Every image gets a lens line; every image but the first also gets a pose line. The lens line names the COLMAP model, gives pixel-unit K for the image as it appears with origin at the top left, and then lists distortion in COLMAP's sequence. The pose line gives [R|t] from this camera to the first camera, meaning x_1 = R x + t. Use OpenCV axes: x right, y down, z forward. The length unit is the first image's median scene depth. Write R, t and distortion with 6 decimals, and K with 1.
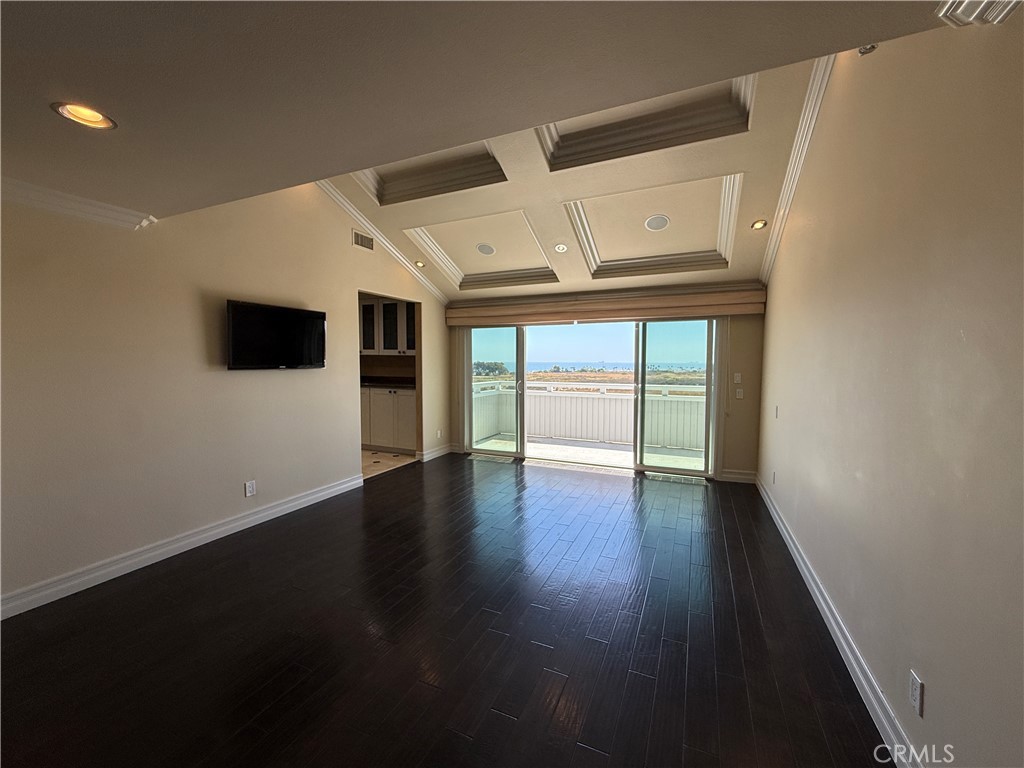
lens RADIAL K [[408.1, 0, 510.6], [0, 408.1, 377.3], [0, 0, 1]] dist [0.000845, 0.000058]
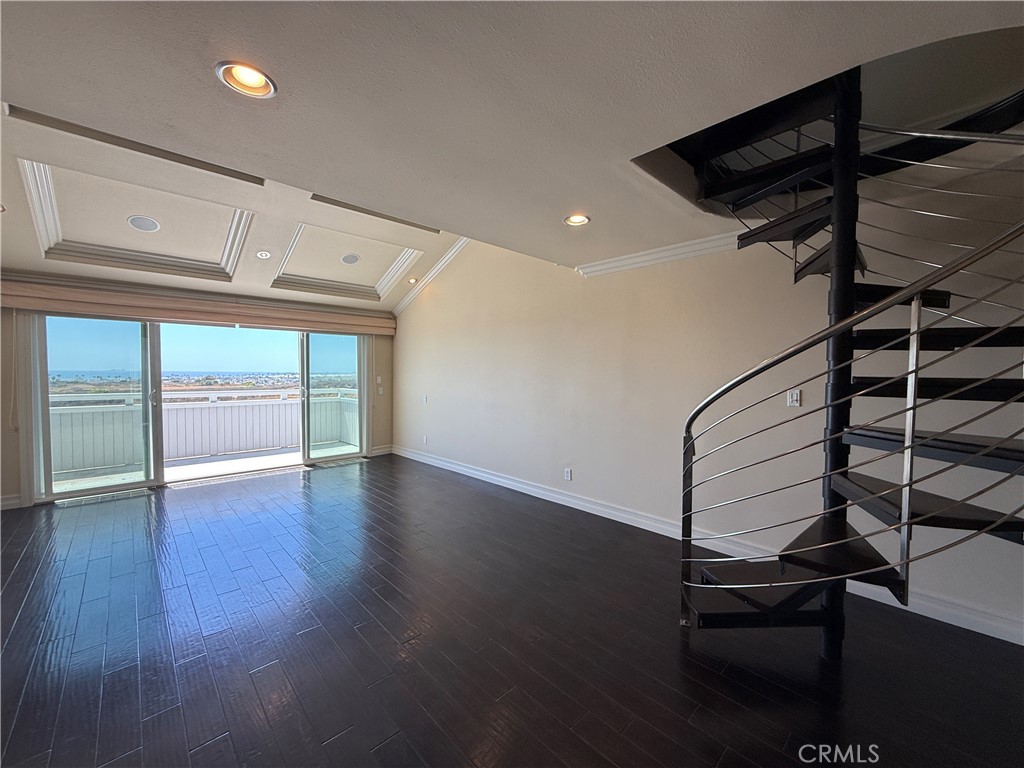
lens RADIAL K [[409.1, 0, 512.0], [0, 409.1, 384.0], [0, 0, 1]] dist [0.000558, 0.000088]
pose [[0.373291, -0.027100, 0.927318, -0.516032], [0.030277, 0.999397, 0.017018, 0.004571], [-0.927220, 0.021724, 0.373886, 0.051219]]
